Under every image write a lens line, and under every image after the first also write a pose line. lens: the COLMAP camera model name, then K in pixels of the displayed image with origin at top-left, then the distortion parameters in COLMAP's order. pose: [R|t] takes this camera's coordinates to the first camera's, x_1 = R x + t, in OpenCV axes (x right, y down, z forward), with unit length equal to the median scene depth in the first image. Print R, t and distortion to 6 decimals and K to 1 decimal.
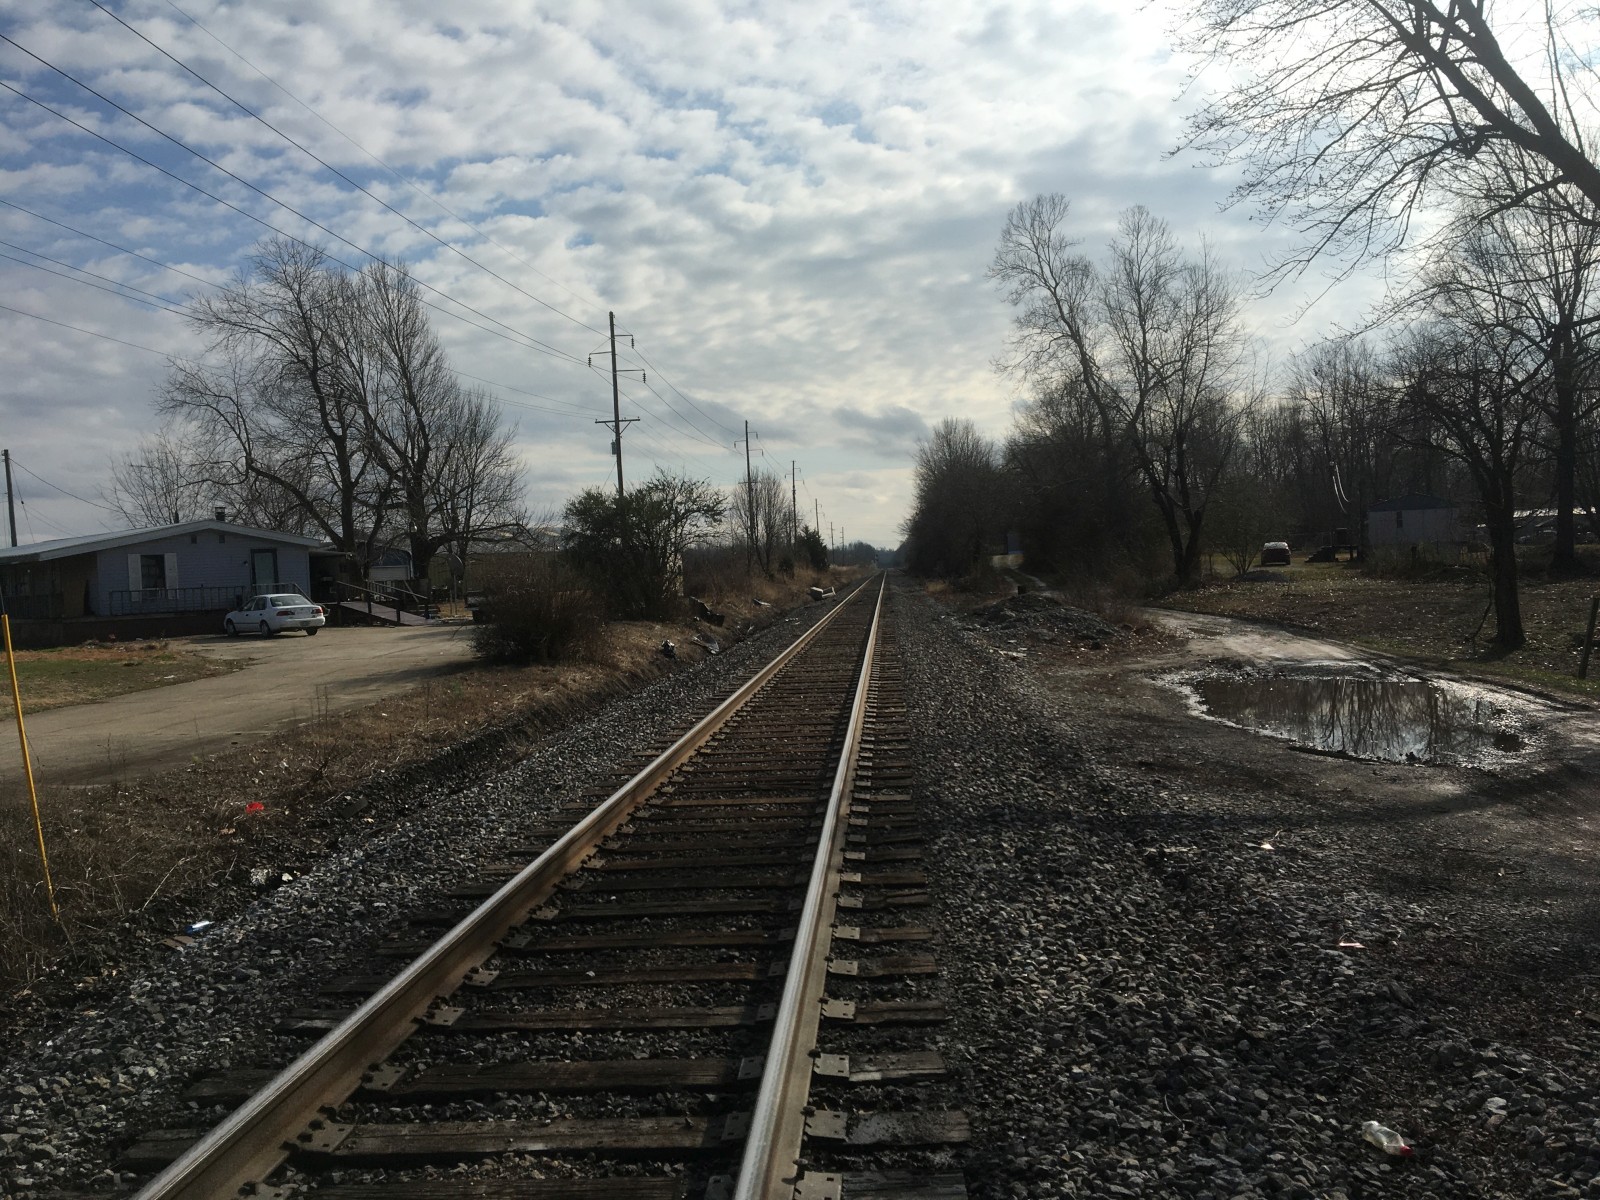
lens RADIAL K [[1372.8, 0, 813.2], [0, 1372.8, 589.2], [0, 0, 1]] dist [0.082394, -0.128258]
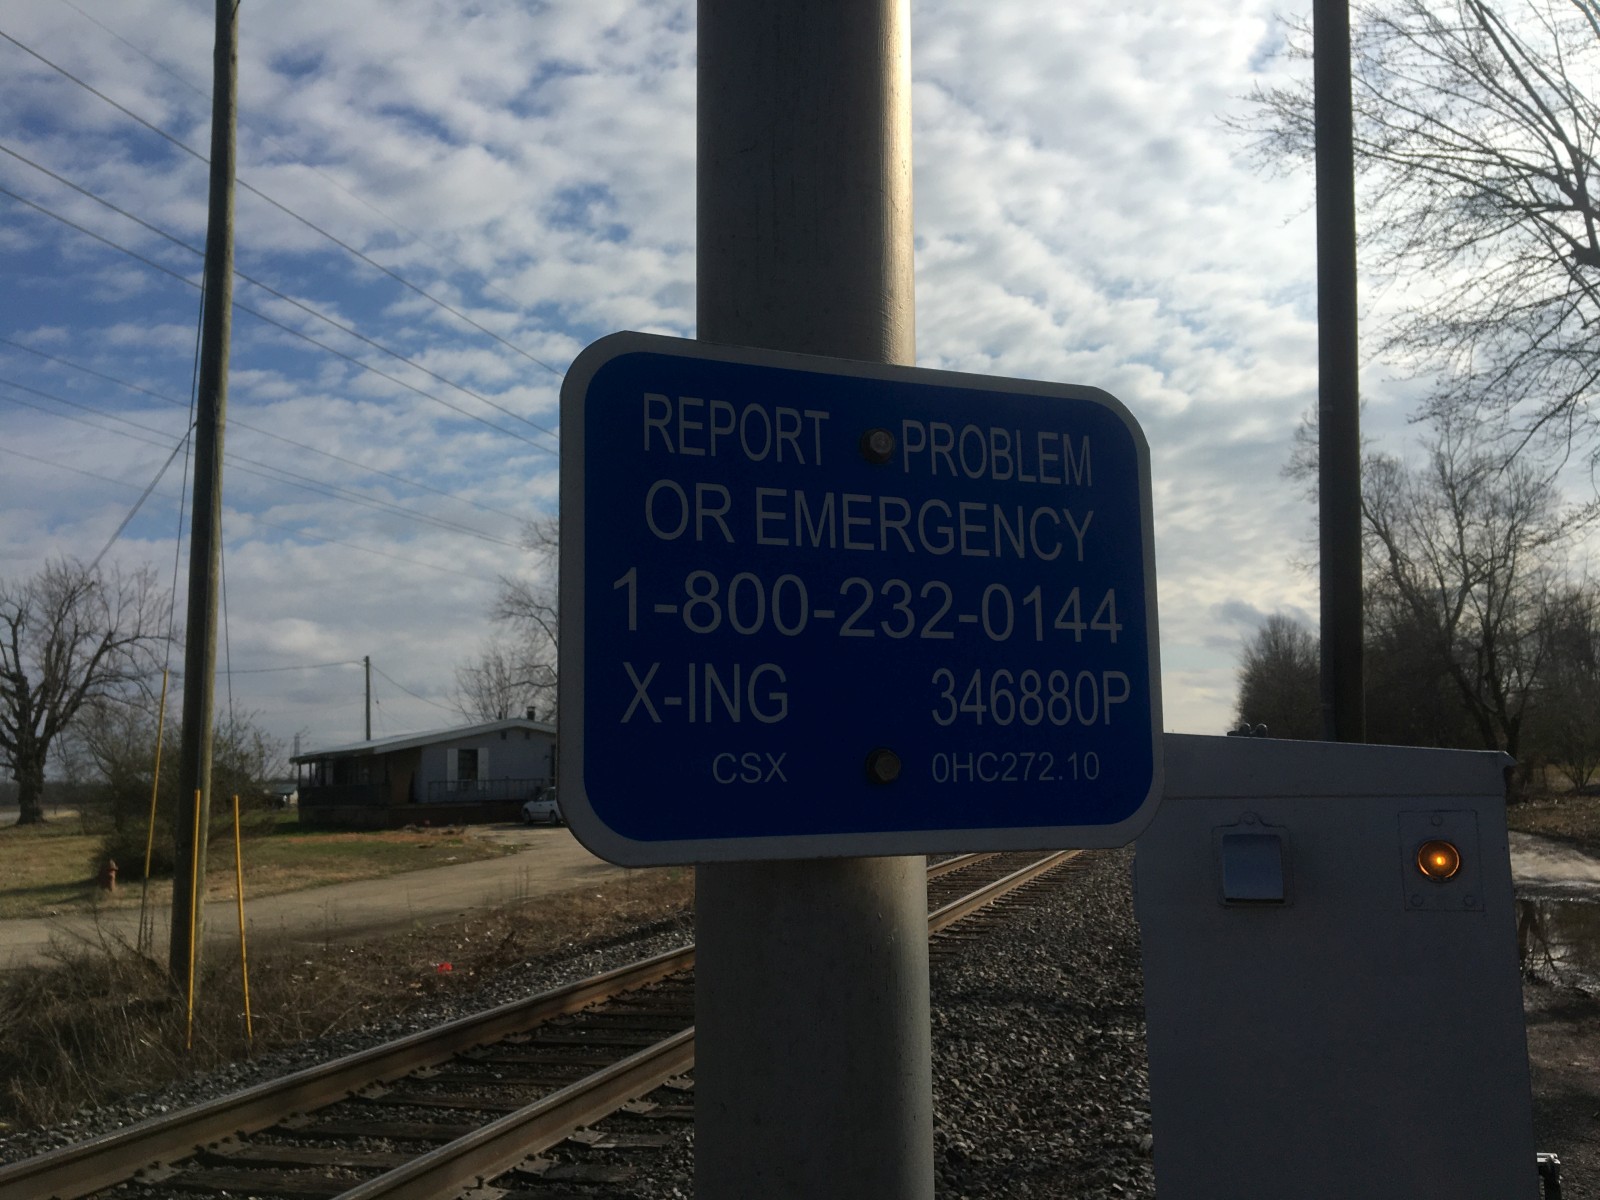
lens RADIAL K [[1372.8, 0, 809.1], [0, 1372.8, 588.6], [0, 0, 1]] dist [0.082394, -0.128258]
pose [[0.972945, -0.013061, -0.230668, 0.041524], [-0.020442, 0.989619, -0.142256, -0.000151], [0.230131, 0.143123, 0.962578, -0.026226]]
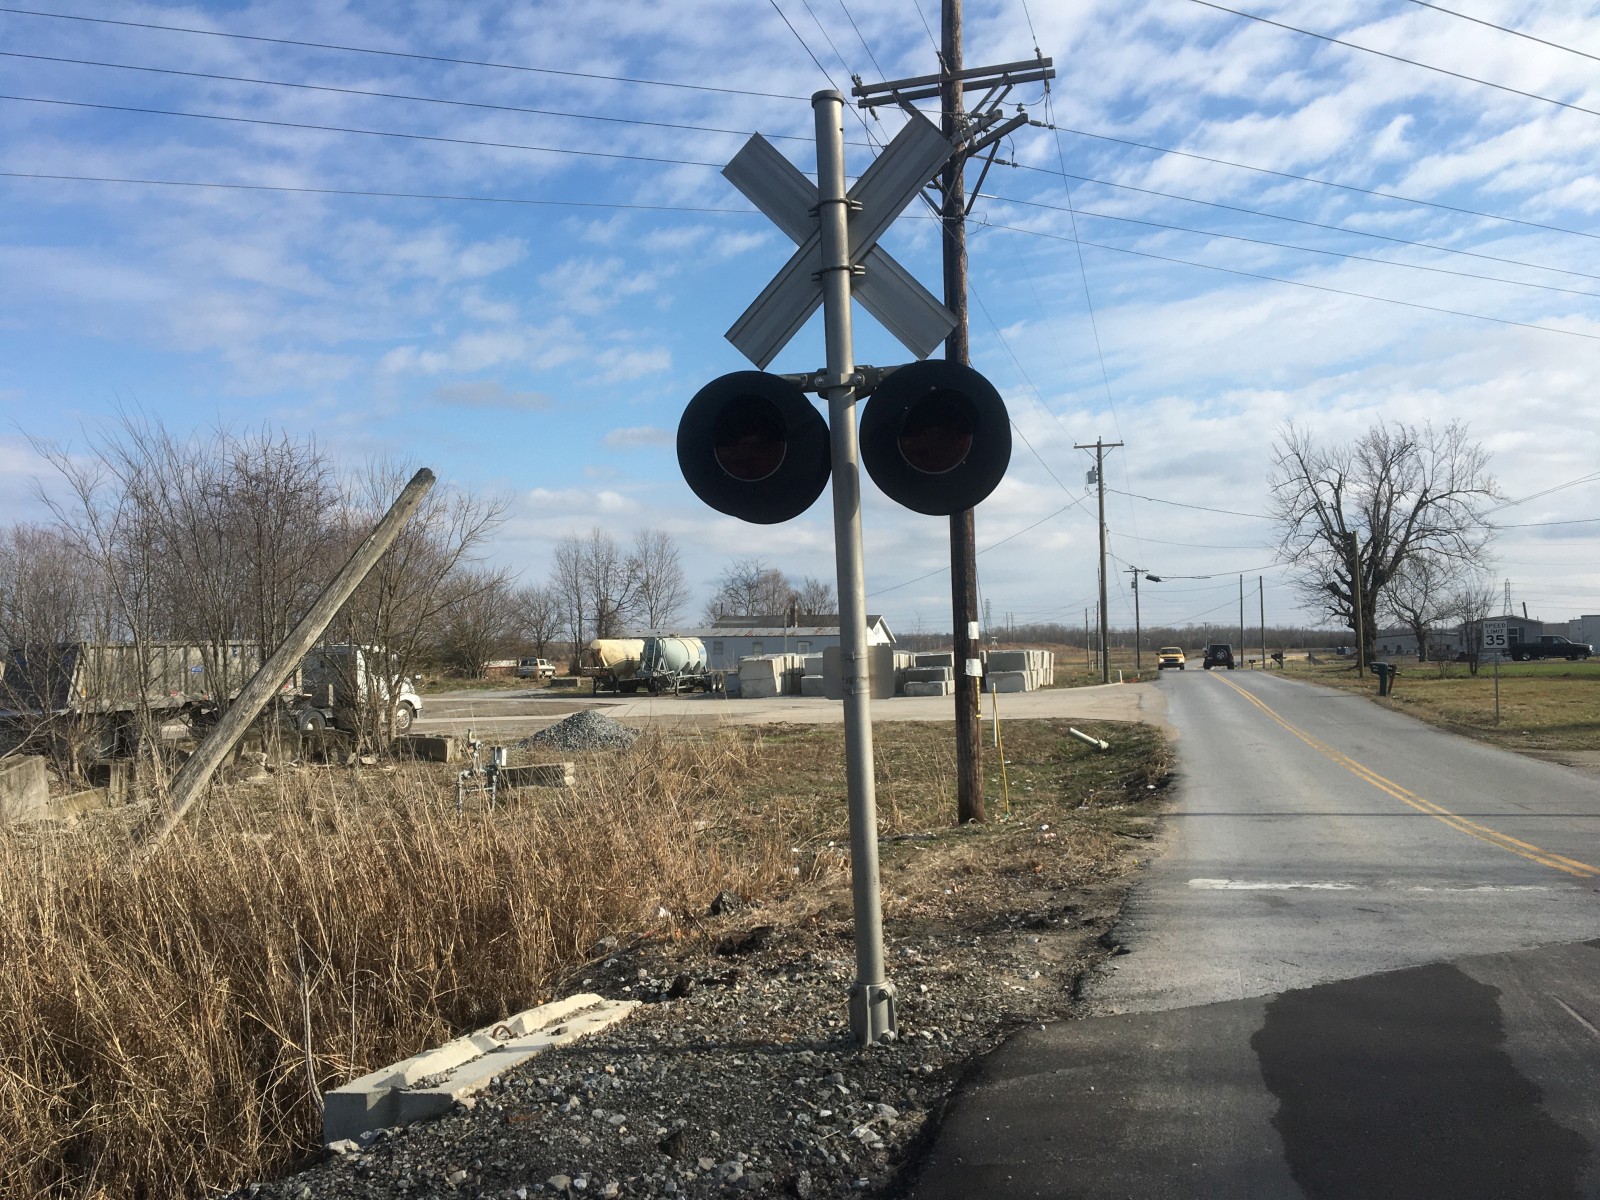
lens RADIAL K [[1372.8, 0, 793.8], [0, 1372.8, 614.7], [0, 0, 1]] dist [0.082394, -0.128258]
pose [[0.503174, 0.014162, -0.864069, -0.014631], [-0.021323, 0.999765, 0.003968, 0.001106], [0.863922, 0.016428, 0.503357, -0.154260]]
